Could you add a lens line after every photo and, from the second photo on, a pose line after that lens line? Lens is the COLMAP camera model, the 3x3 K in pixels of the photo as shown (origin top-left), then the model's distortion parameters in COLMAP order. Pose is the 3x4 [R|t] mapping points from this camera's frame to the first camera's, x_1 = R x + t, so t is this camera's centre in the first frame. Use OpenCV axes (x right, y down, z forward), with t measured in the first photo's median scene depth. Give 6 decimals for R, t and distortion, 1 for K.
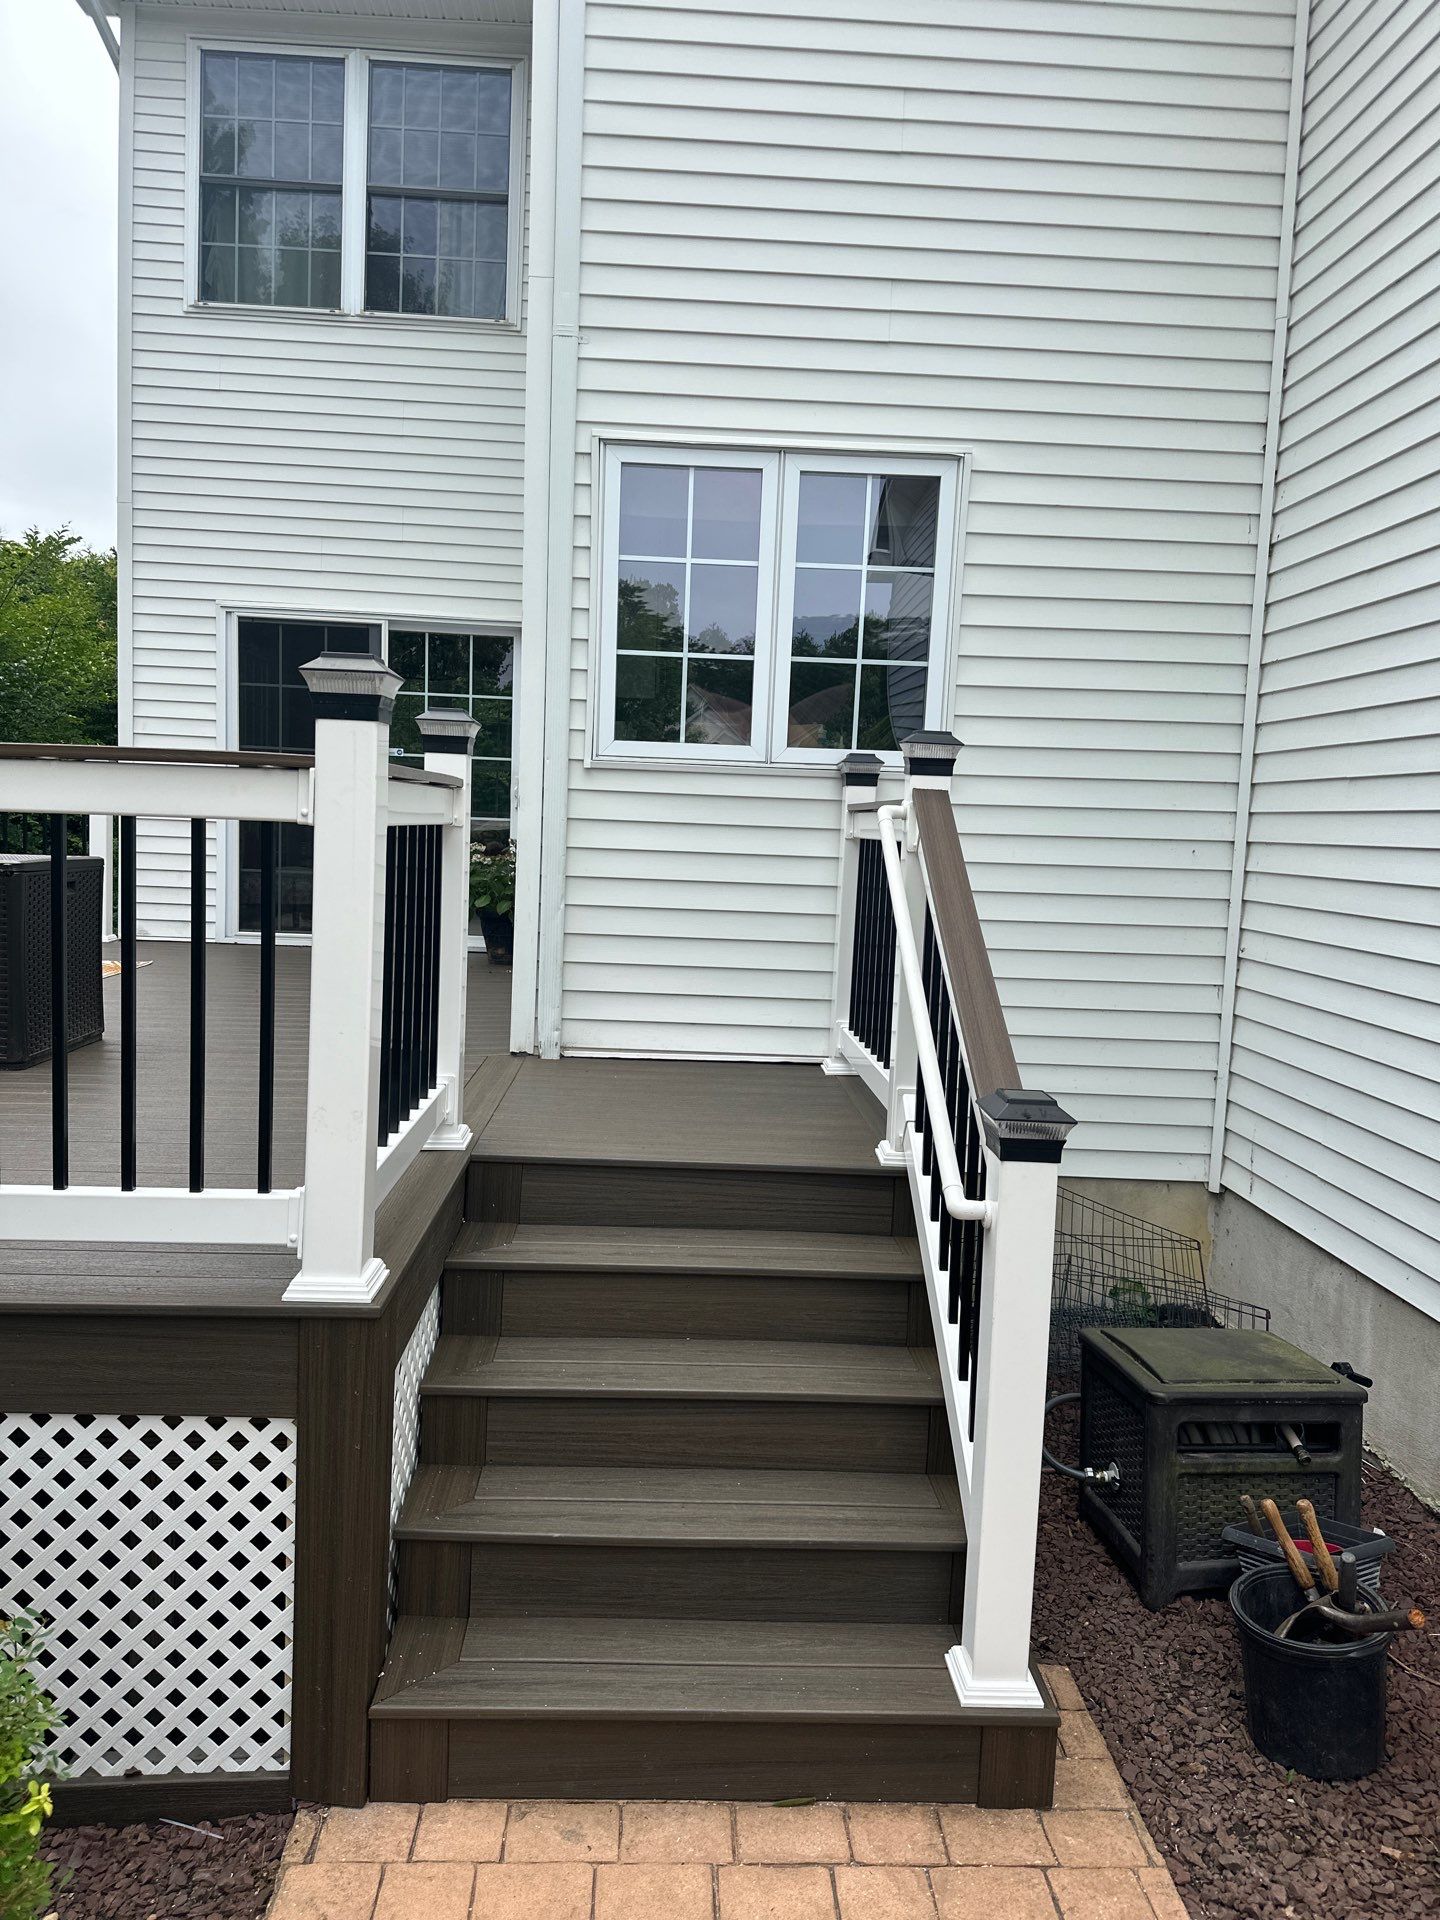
lens RADIAL K [[1381.5, 0, 720.0], [0, 1381.5, 960.0], [0, 0, 1]] dist [-0.002087, 0.000983]
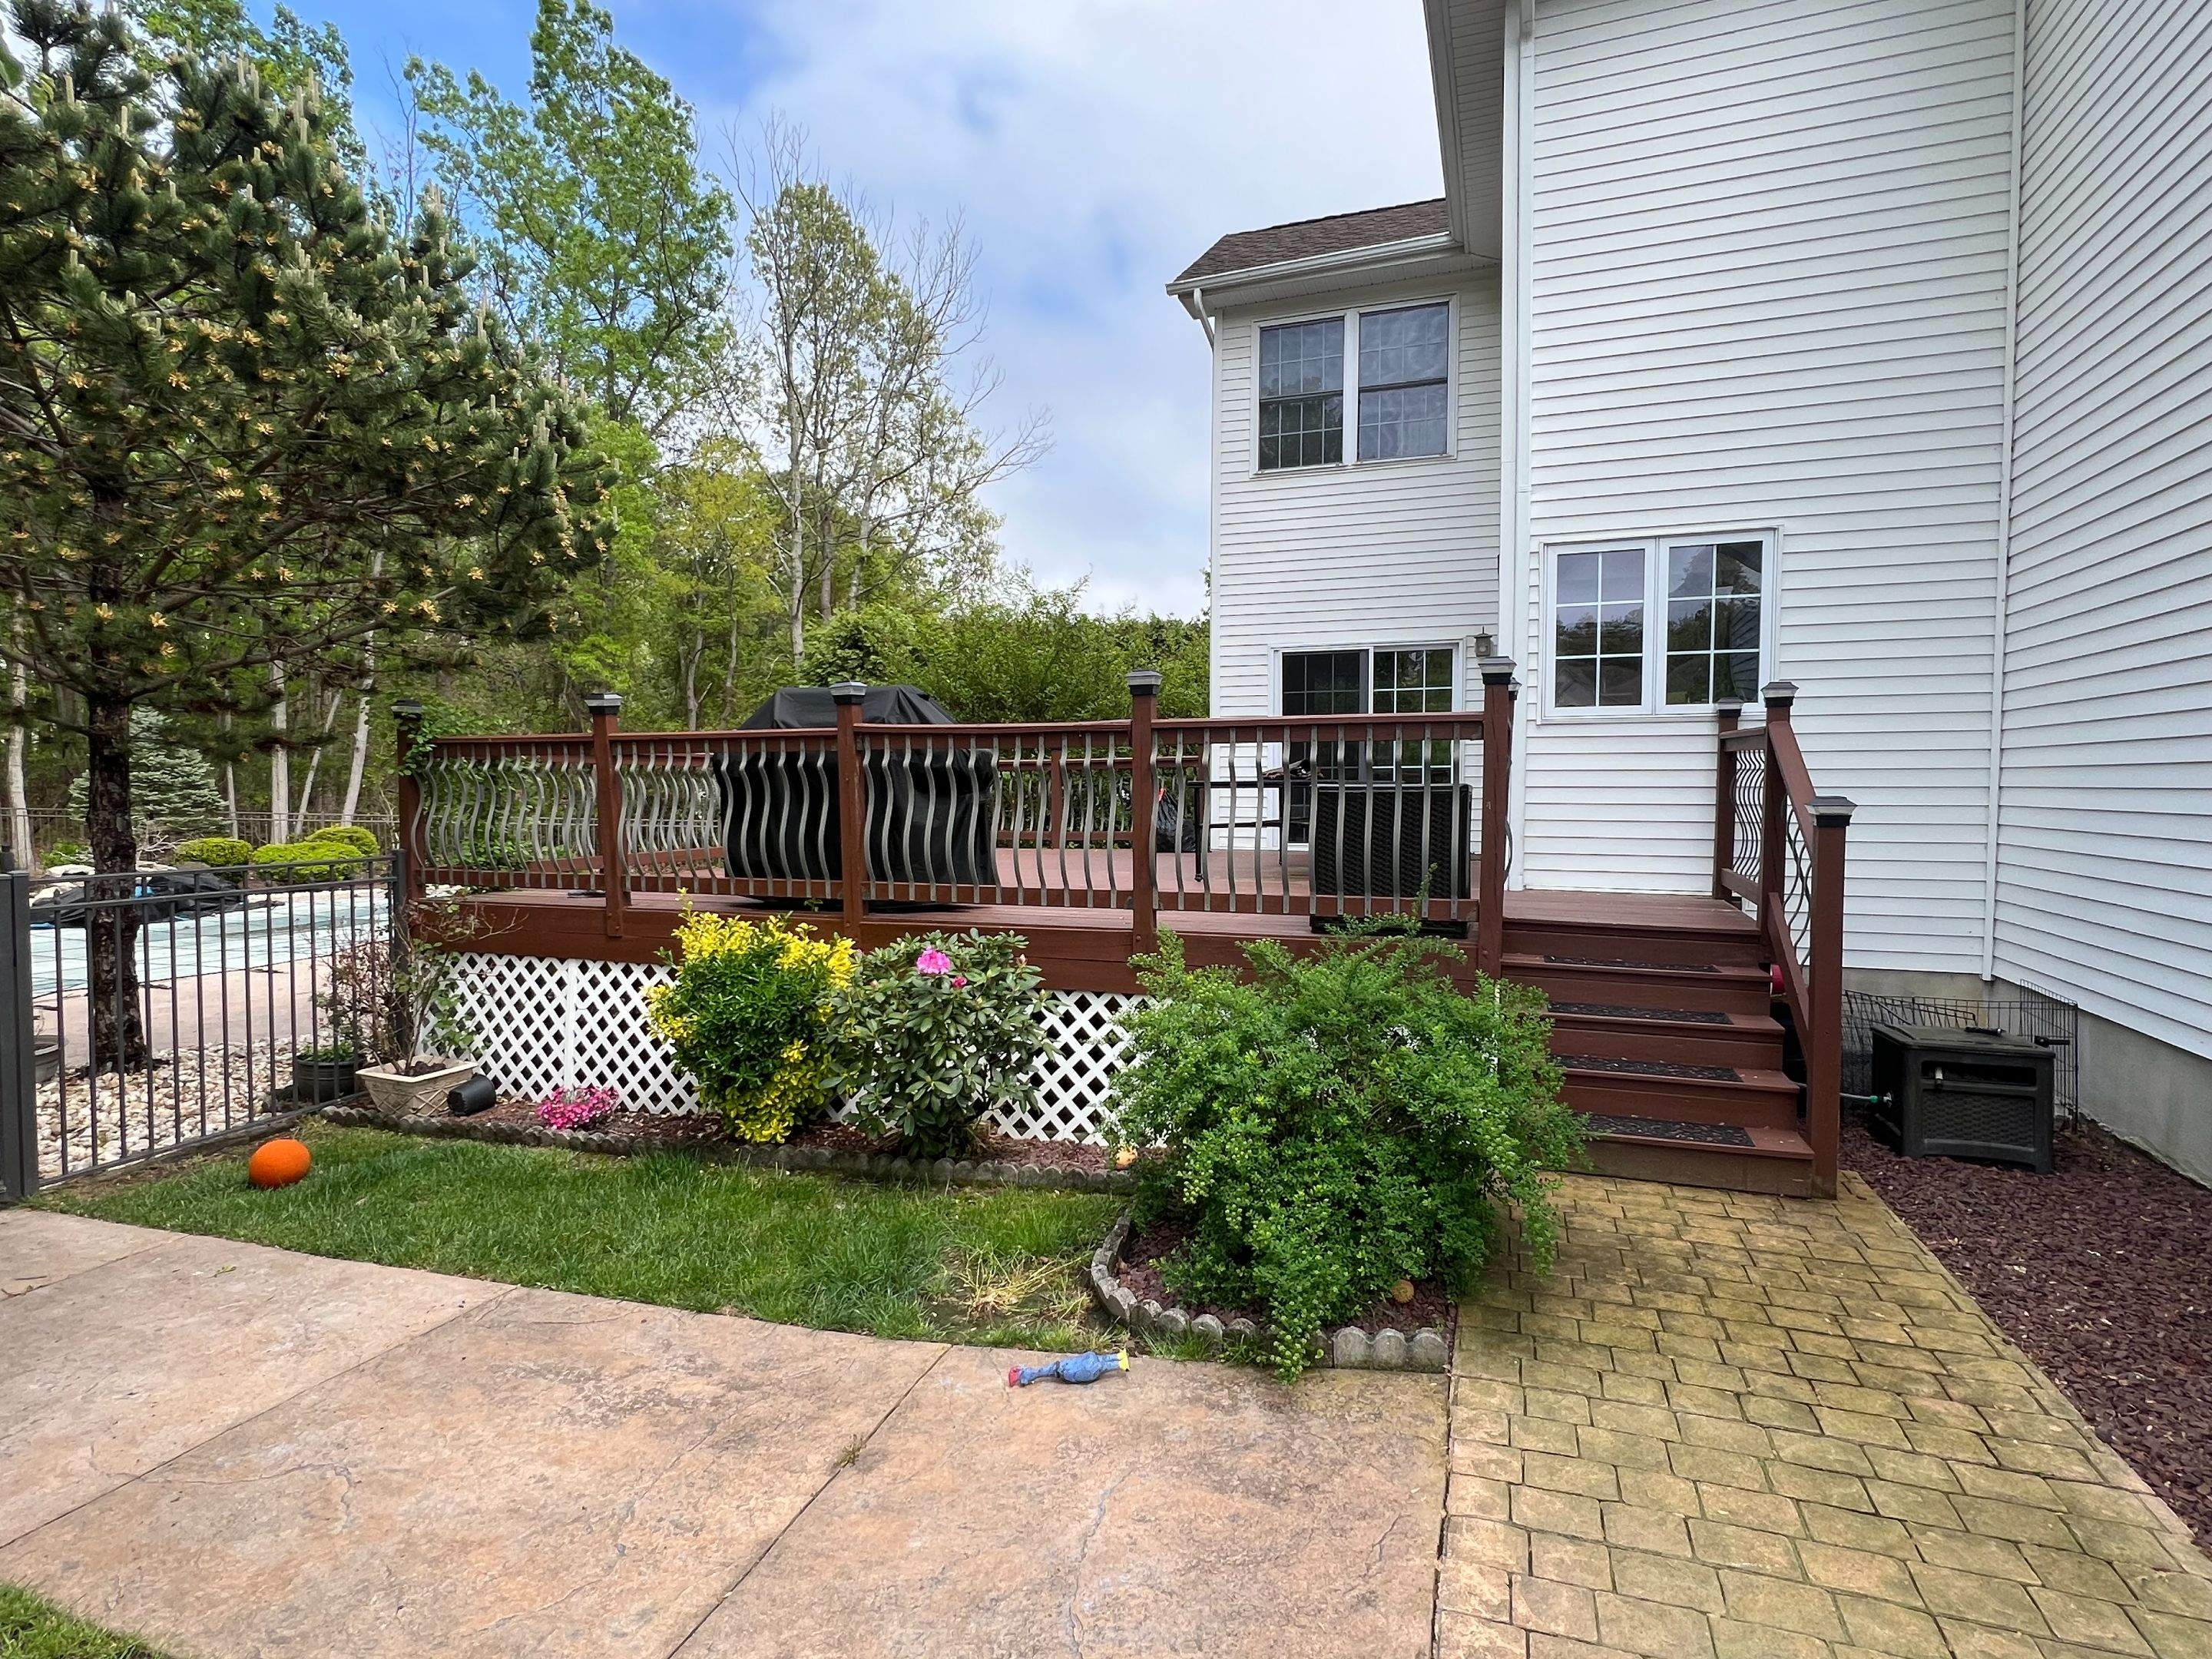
lens RADIAL K [[981.2, 0, 1106.0], [0, 981.2, 829.5], [0, 0, 1]] dist [-0.025474, -0.000066]
pose [[0.898364, -0.013524, -0.439043, -0.047275], [-0.005165, 0.999132, -0.041346, 0.057611], [0.439221, 0.039411, 0.897514, -0.399046]]
